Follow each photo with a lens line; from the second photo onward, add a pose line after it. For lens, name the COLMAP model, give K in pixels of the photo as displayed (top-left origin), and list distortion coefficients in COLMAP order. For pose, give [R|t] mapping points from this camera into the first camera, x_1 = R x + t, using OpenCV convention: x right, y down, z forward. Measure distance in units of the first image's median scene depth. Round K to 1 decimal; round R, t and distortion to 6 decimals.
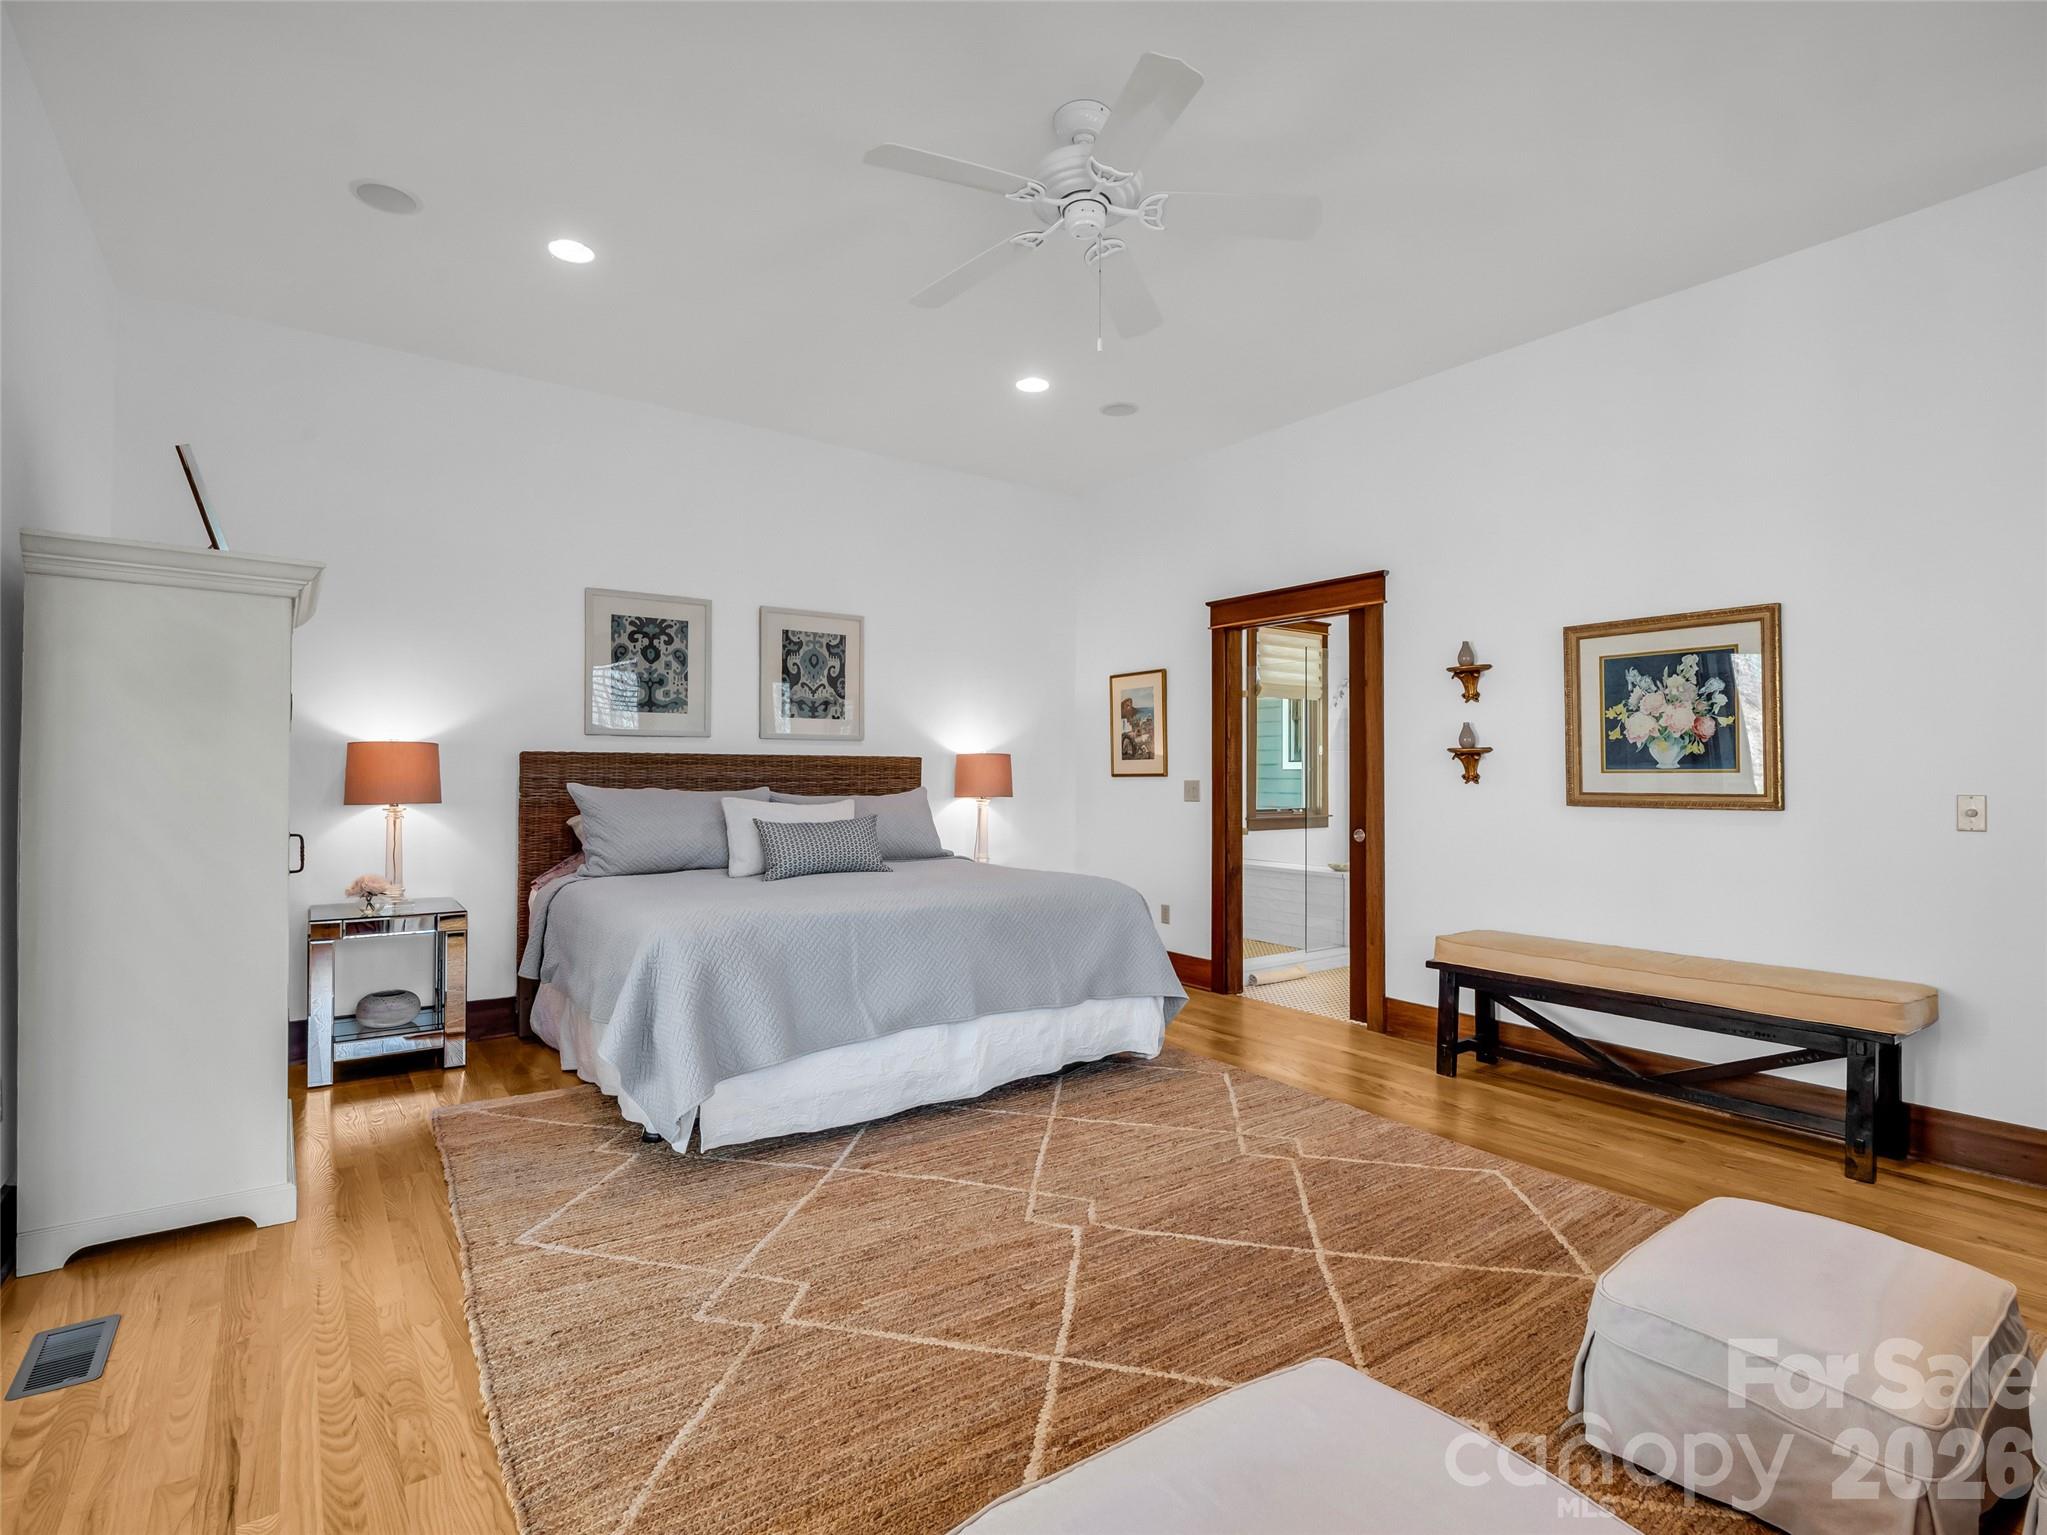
lens RADIAL K [[1013.3, 0, 1025.3], [0, 1013.3, 747.6], [0, 0, 1]] dist [0.017754, -0.027169]
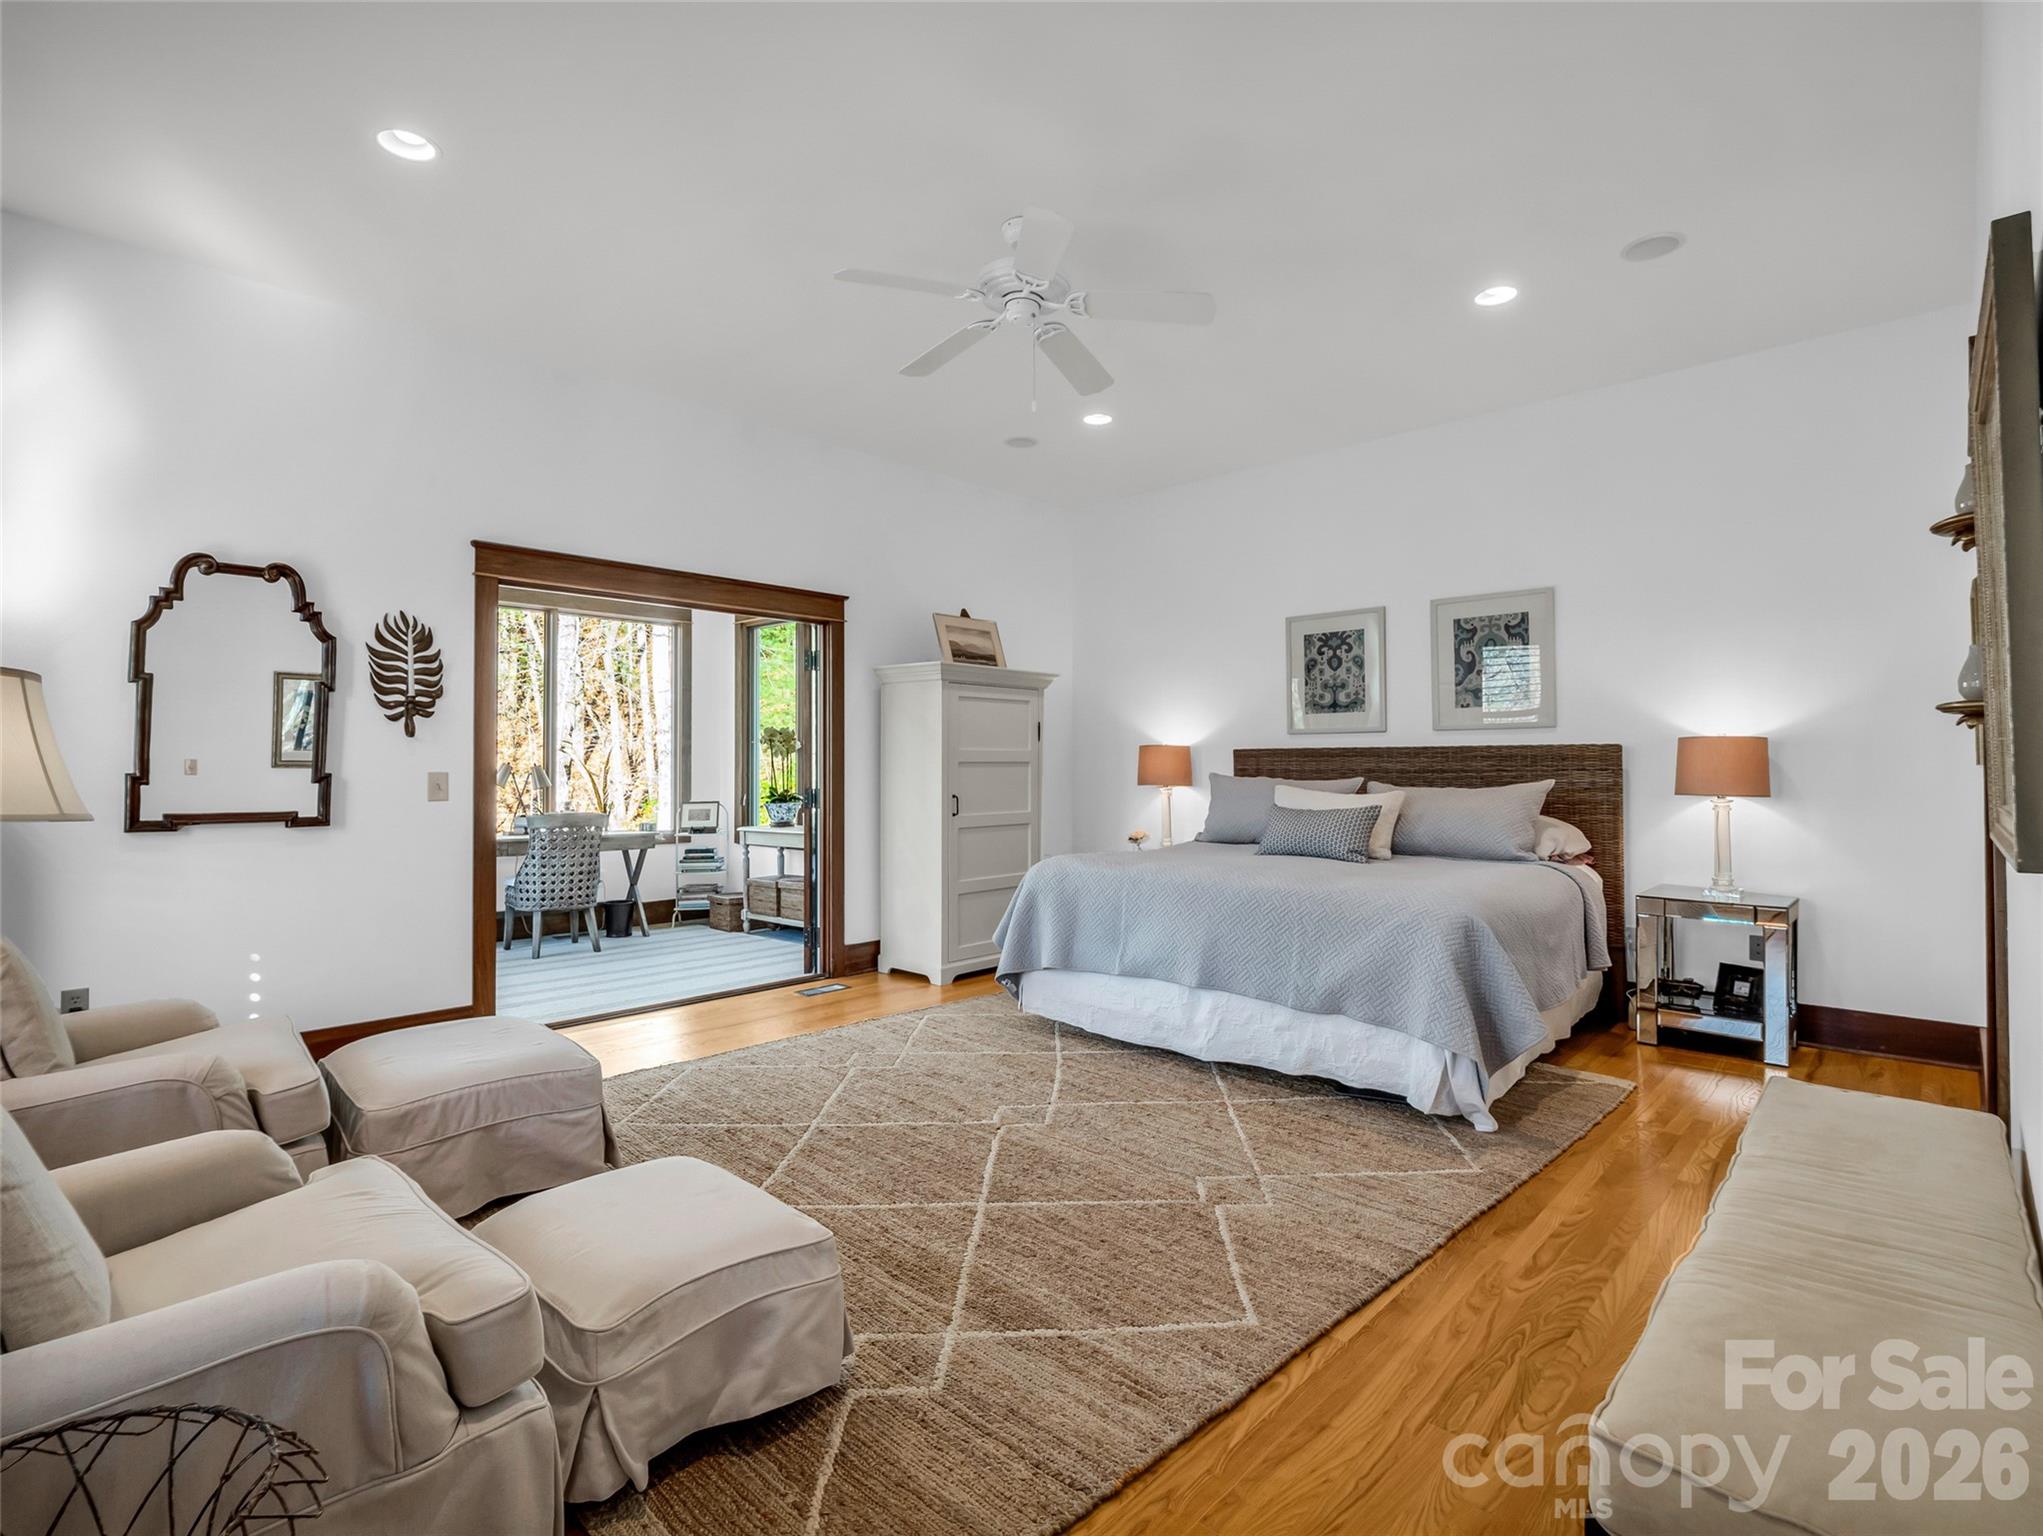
lens RADIAL K [[1007.6, 0, 1027.4], [0, 1007.6, 754.2], [0, 0, 1]] dist [-0.003238, -0.000399]
pose [[0.156591, -0.014665, -0.987555, 0.803767], [0.024983, 0.999629, -0.010883, 0.018436], [0.987347, -0.022968, 0.156899, 0.526866]]
